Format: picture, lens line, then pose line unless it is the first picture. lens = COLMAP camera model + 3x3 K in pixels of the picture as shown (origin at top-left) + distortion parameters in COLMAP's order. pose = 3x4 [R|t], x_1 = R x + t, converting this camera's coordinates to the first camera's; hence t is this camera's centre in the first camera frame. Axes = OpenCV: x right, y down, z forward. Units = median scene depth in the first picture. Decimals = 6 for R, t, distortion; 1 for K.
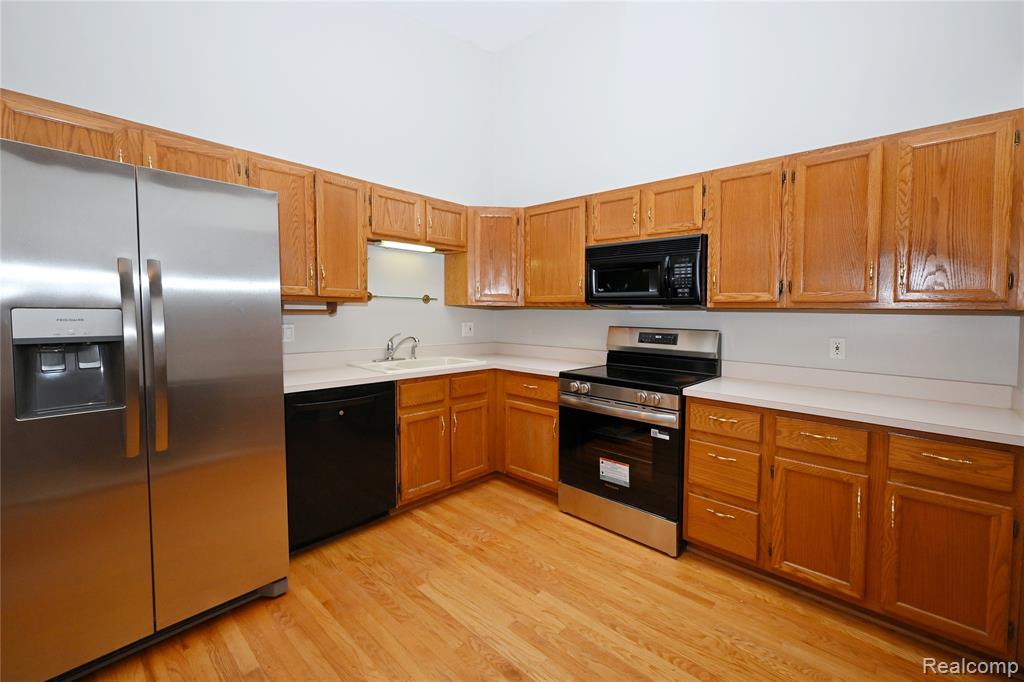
lens RADIAL K [[433.1, 0, 513.6], [0, 433.1, 321.6], [0, 0, 1]] dist [-0.000539, -0.000079]
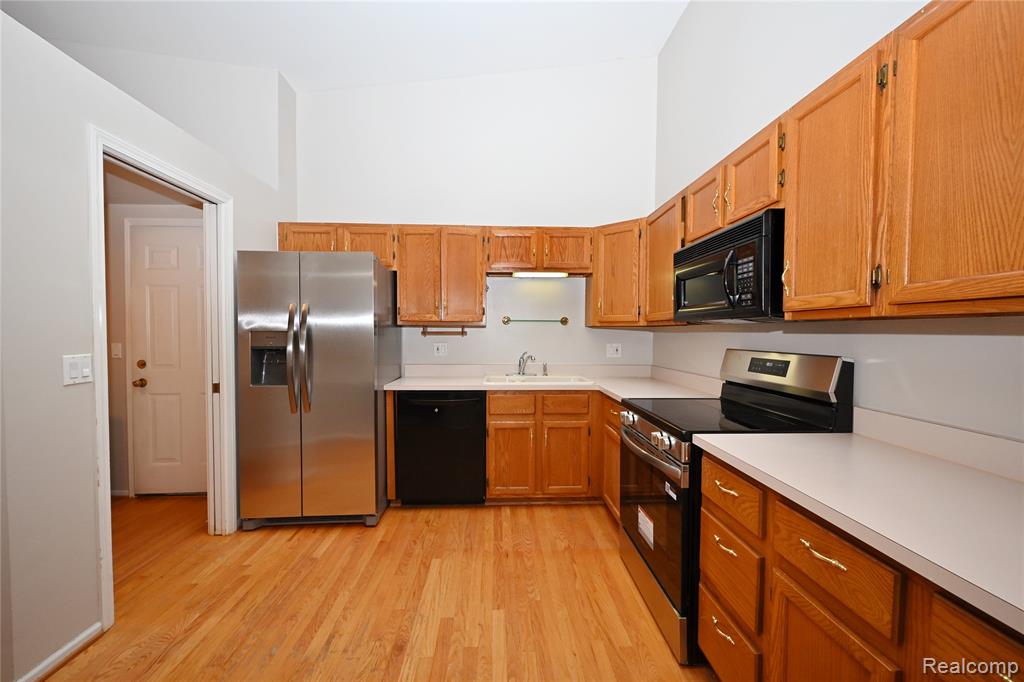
lens RADIAL K [[407.3, 0, 512.0], [0, 407.3, 341.0], [0, 0, 1]] dist [-0.000057, -0.000002]
pose [[0.702655, 0.002852, -0.711525, 0.580247], [-0.010925, 0.999917, -0.006781, 0.007299], [0.711447, 0.012538, 0.702628, 0.272038]]
